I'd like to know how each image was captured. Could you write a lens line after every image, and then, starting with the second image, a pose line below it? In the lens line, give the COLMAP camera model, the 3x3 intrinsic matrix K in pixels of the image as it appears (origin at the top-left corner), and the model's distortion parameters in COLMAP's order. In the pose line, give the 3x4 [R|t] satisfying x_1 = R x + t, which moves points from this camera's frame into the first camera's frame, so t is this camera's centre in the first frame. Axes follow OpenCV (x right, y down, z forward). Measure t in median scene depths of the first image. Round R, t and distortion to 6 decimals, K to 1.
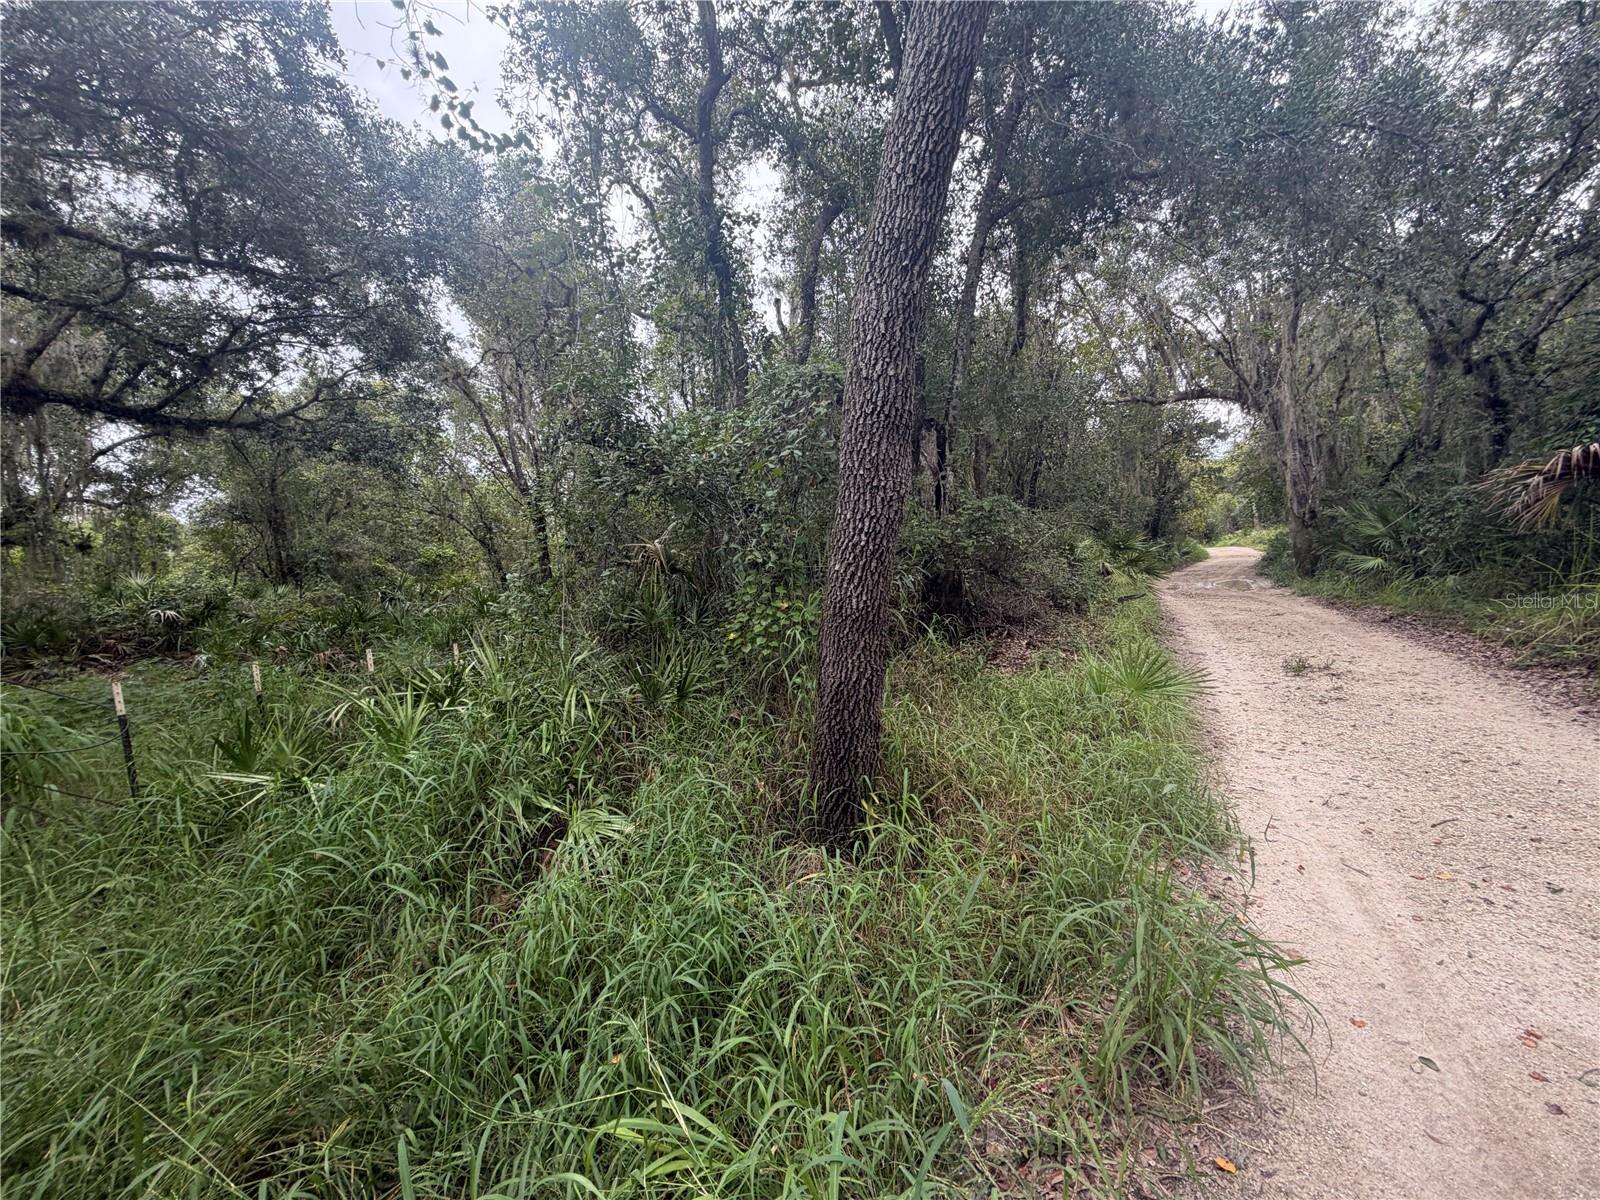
lens RADIAL K [[638.9, 0, 801.7], [0, 638.9, 600.9], [0, 0, 1]] dist [0.001503, 0.000106]
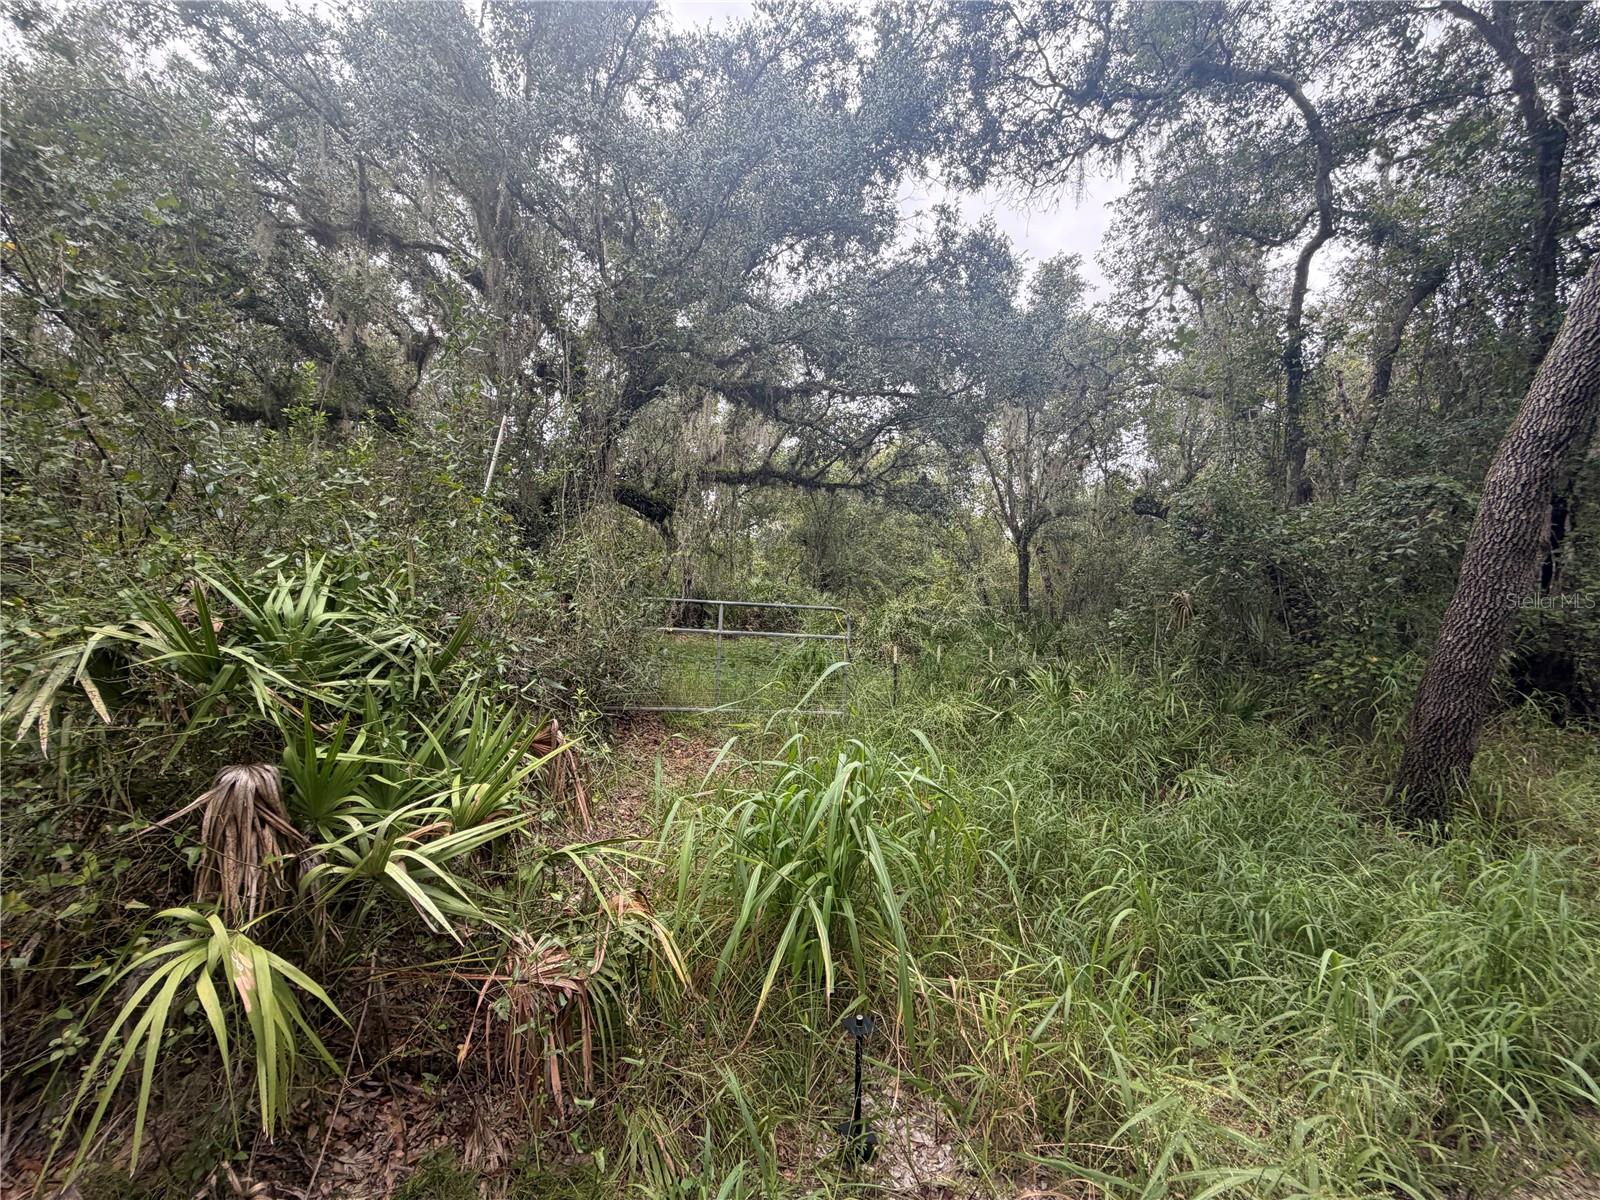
lens RADIAL K [[638.9, 0, 796.7], [0, 638.9, 597.2], [0, 0, 1]] dist [0.001503, 0.000106]
pose [[0.798239, 0.099058, -0.594140, -0.284009], [-0.128944, 0.991620, -0.007910, 0.059910], [0.588377, 0.082925, 0.804323, -1.103995]]
